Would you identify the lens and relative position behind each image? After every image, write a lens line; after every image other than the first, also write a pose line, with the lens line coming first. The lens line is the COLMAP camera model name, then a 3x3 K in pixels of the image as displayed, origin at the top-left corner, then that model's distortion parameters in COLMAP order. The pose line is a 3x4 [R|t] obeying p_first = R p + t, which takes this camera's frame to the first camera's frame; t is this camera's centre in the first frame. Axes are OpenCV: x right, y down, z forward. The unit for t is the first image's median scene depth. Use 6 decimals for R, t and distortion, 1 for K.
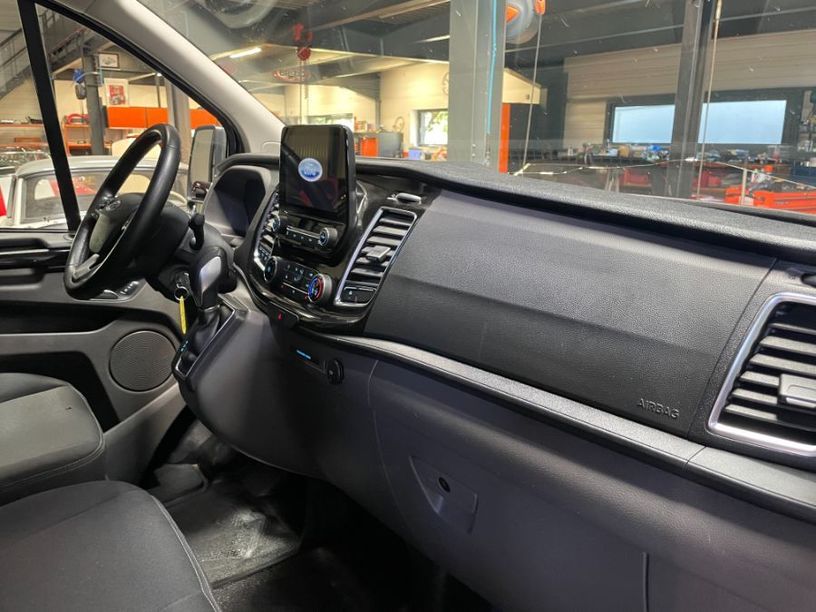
lens RADIAL K [[626.2, 0, 410.7], [0, 626.2, 300.7], [0, 0, 1]] dist [0.094070, -0.140608]
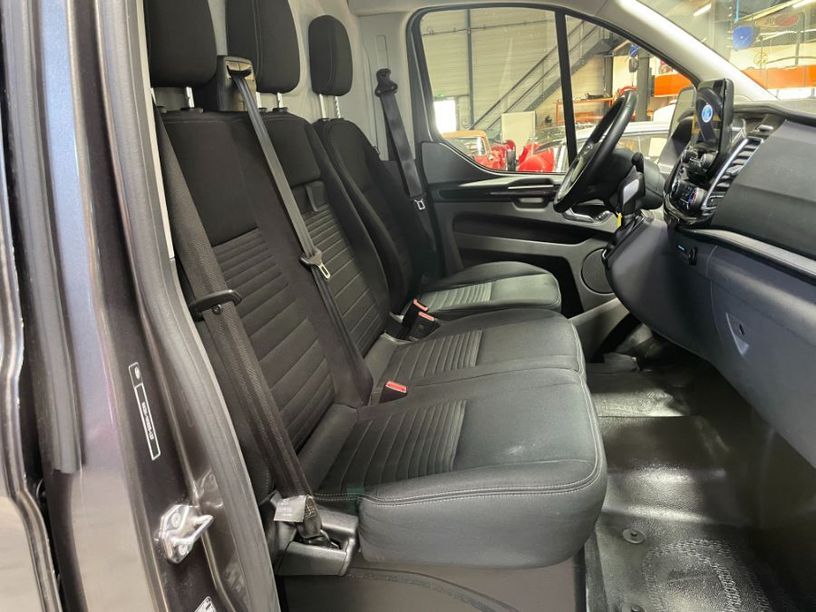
lens RADIAL K [[614.8, 0, 396.5], [0, 614.8, 303.8], [0, 0, 1]] dist [0.098454, -0.131810]
pose [[0.684027, 0.145302, -0.714839, 0.327748], [-0.104347, 0.989373, 0.101257, 0.107253], [0.721955, 0.005329, 0.691920, -0.343445]]
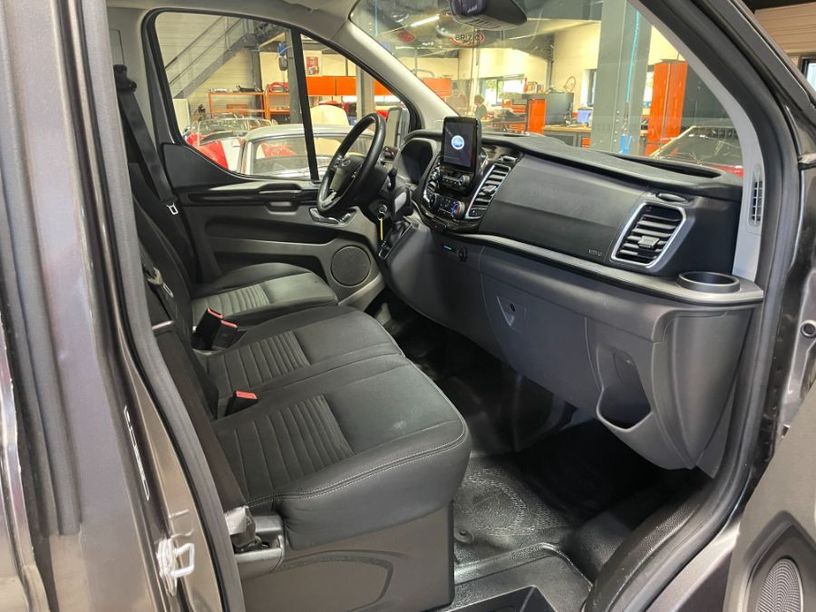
lens RADIAL K [[614.3, 0, 400.9], [0, 614.3, 308.8], [0, 0, 1]] dist [0.099028, -0.132950]
pose [[0.961961, 0.071866, -0.263565, 0.140949], [-0.052036, 0.995317, 0.081470, 0.097642], [0.268185, -0.064656, 0.961195, -0.587481]]
